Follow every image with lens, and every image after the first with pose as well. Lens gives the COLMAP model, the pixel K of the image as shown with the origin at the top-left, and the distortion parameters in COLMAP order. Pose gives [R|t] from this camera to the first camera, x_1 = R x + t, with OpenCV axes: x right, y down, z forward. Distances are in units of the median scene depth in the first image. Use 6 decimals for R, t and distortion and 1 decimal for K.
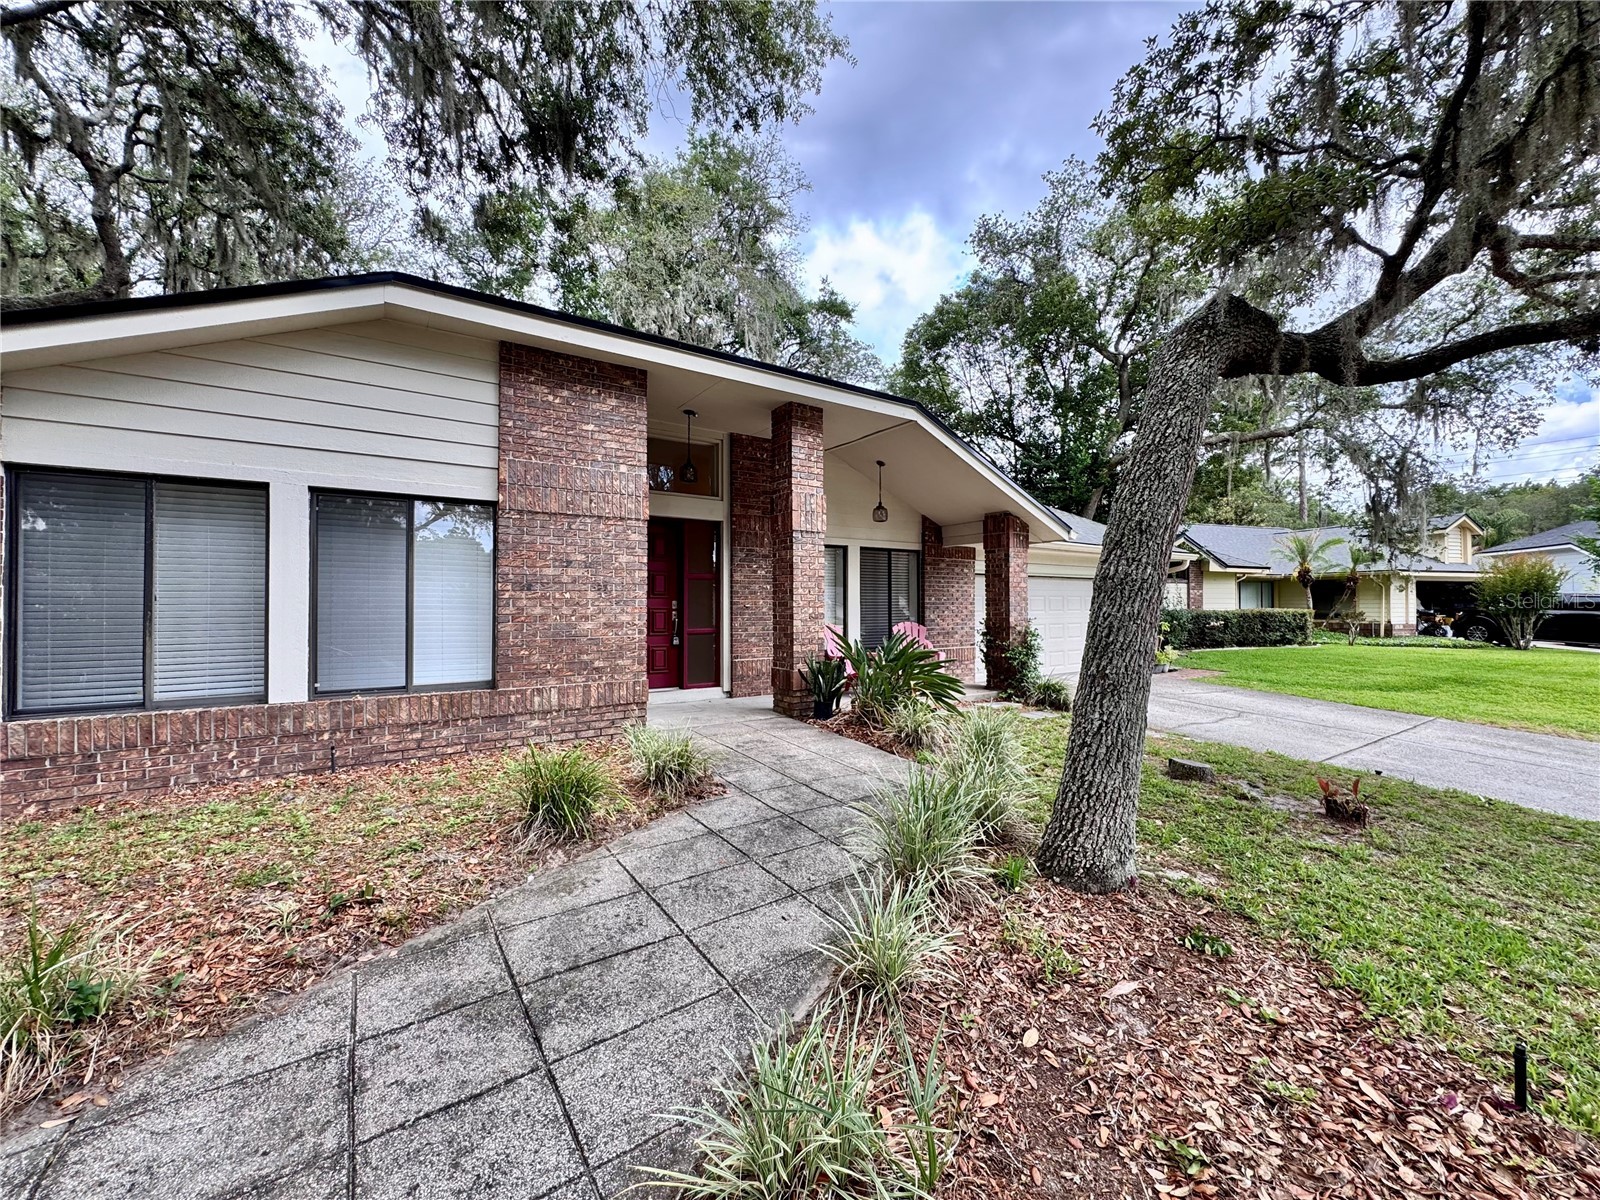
lens RADIAL K [[641.1, 0, 800.3], [0, 641.1, 603.3], [0, 0, 1]] dist [-0.002280, 0.000148]
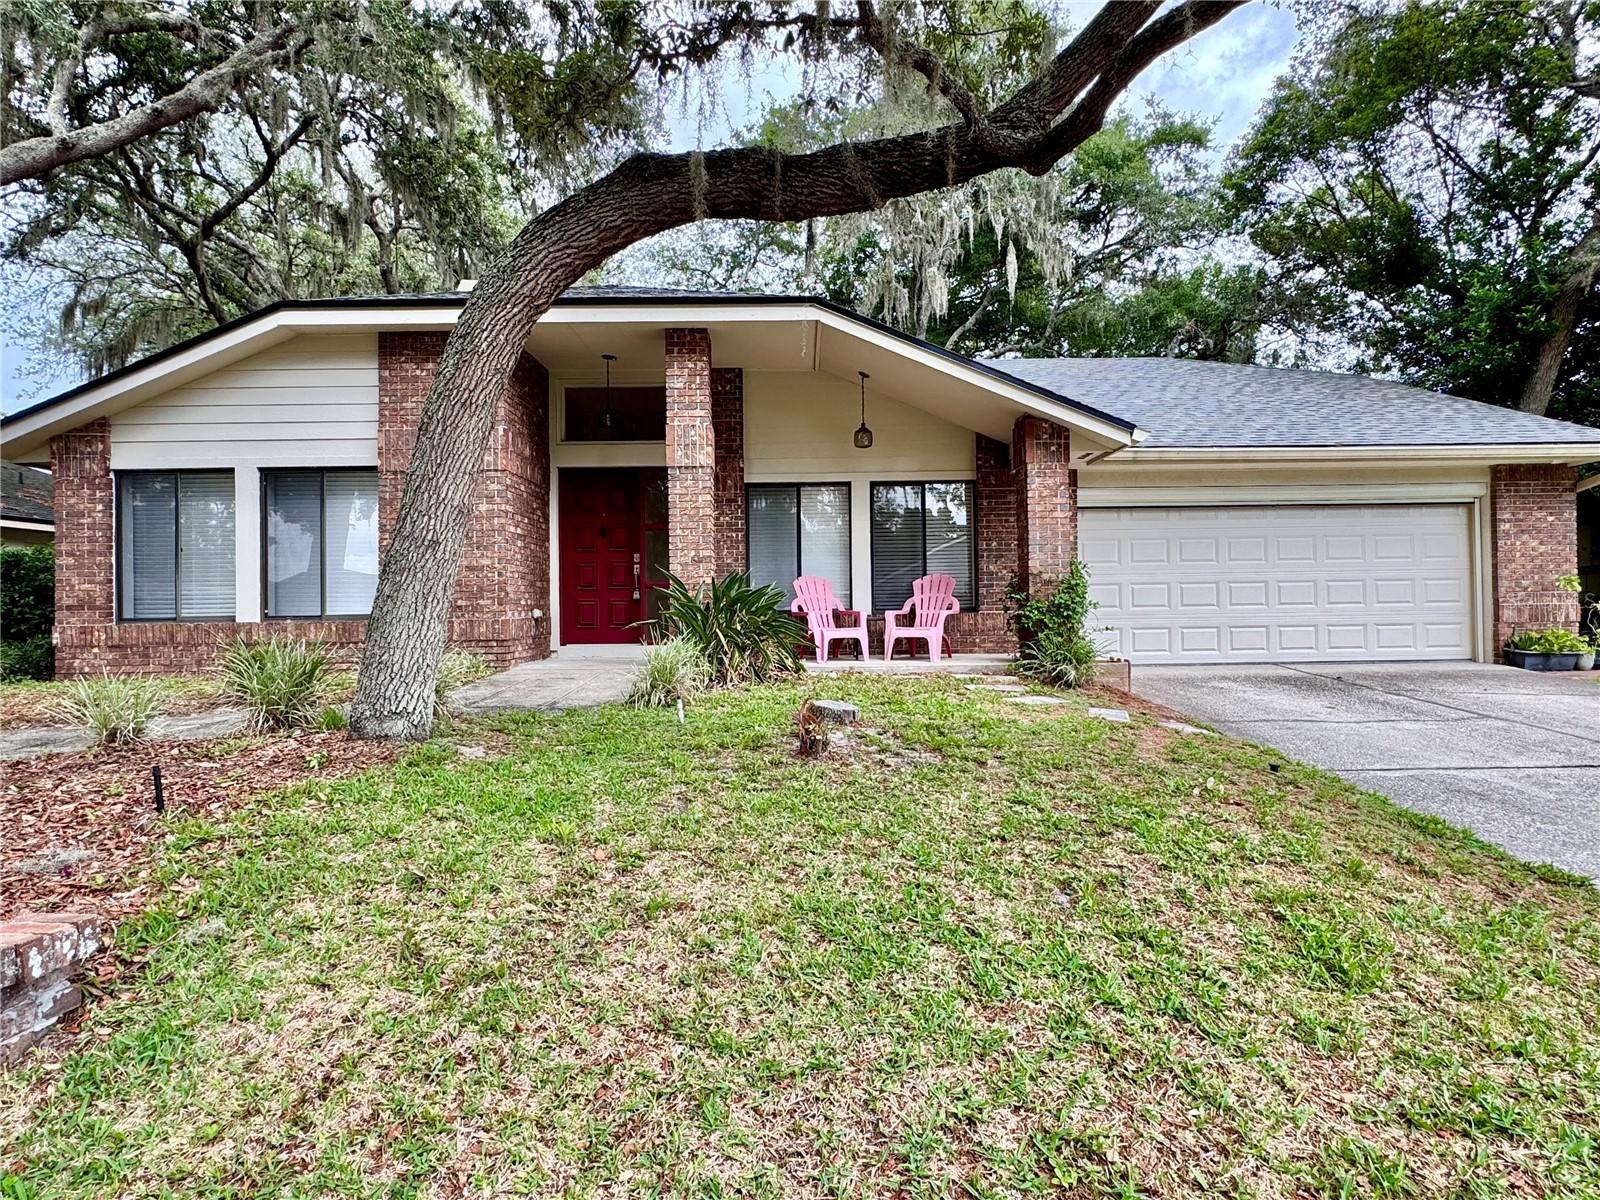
lens RADIAL K [[881.5, 0, 792.2], [0, 881.5, 603.0], [0, 0, 1]] dist [-0.001635, -0.002448]
pose [[0.831047, -0.011391, -0.556086, 1.082454], [0.012943, 0.999916, -0.001139, 0.111035], [0.556052, -0.006251, 0.831124, 0.048947]]
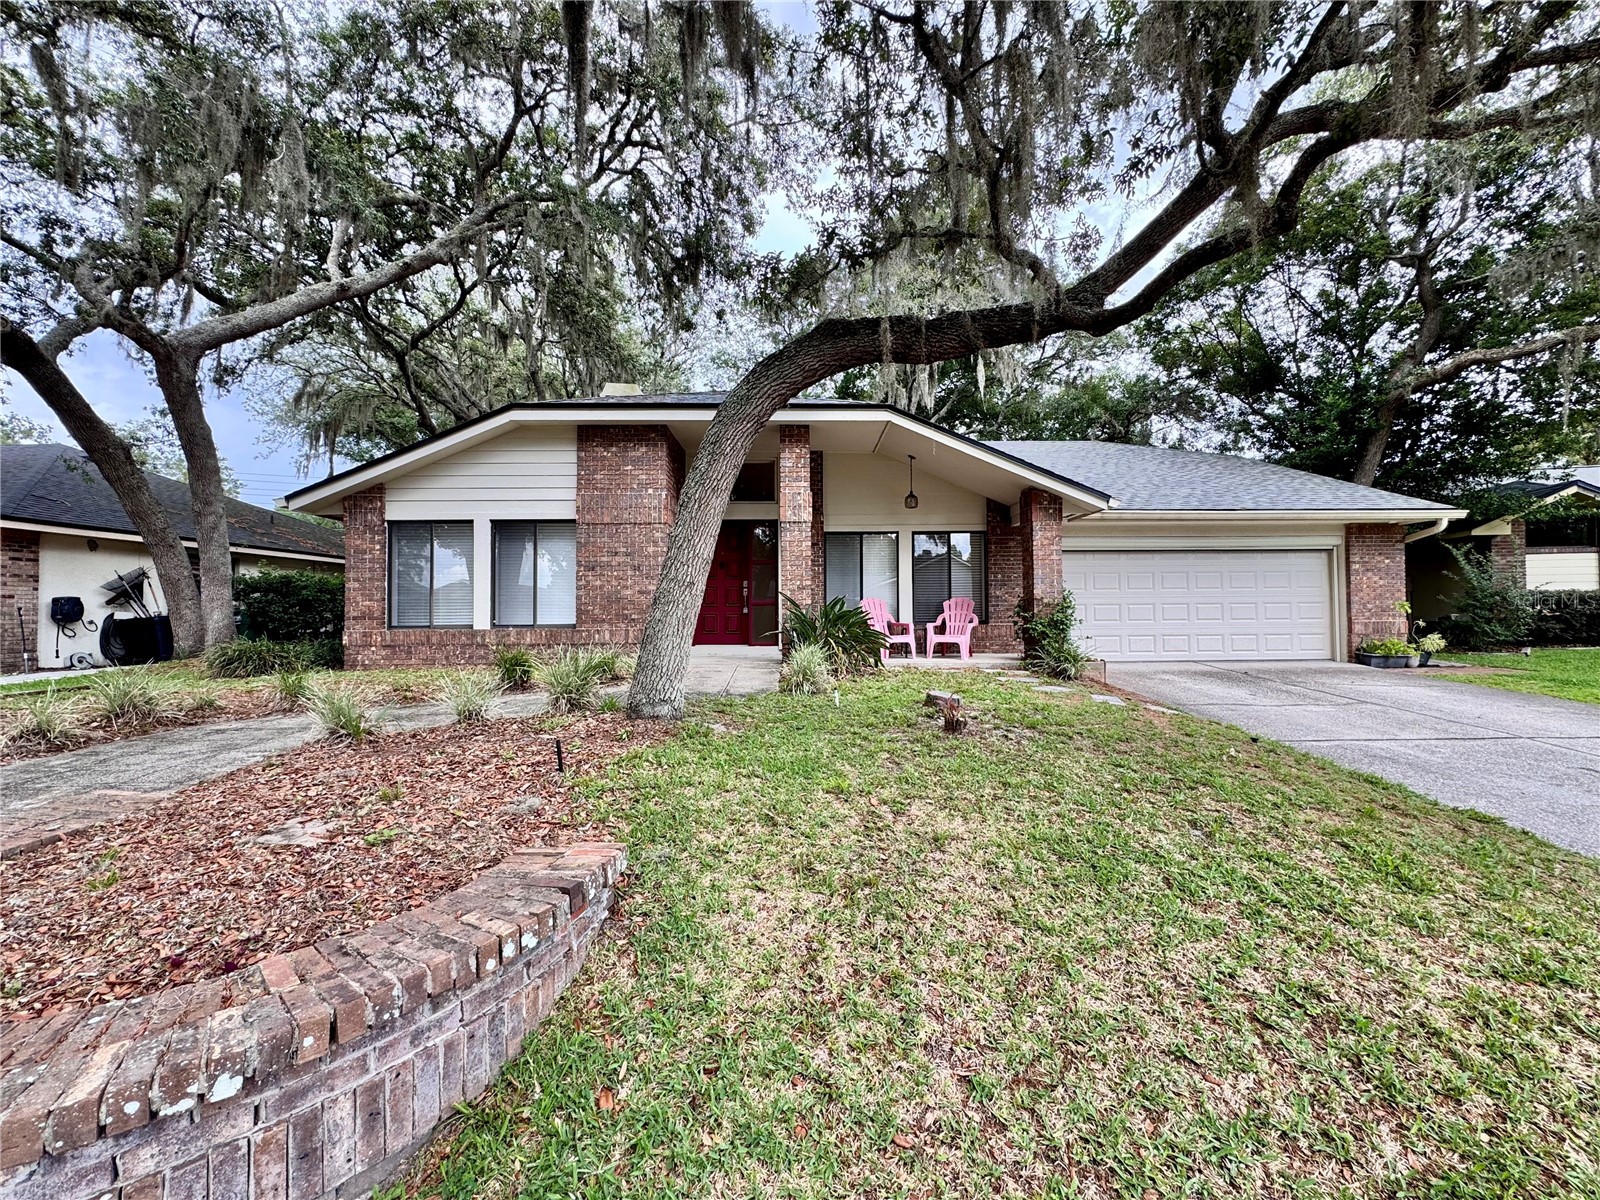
lens RADIAL K [[641.1, 0, 796.9], [0, 641.1, 601.5], [0, 0, 1]] dist [-0.002280, 0.000148]
pose [[0.837375, -0.011709, -0.546503, 0.941088], [0.006259, 0.999910, -0.011834, 0.084062], [0.546592, 0.006489, 0.837374, -0.110198]]
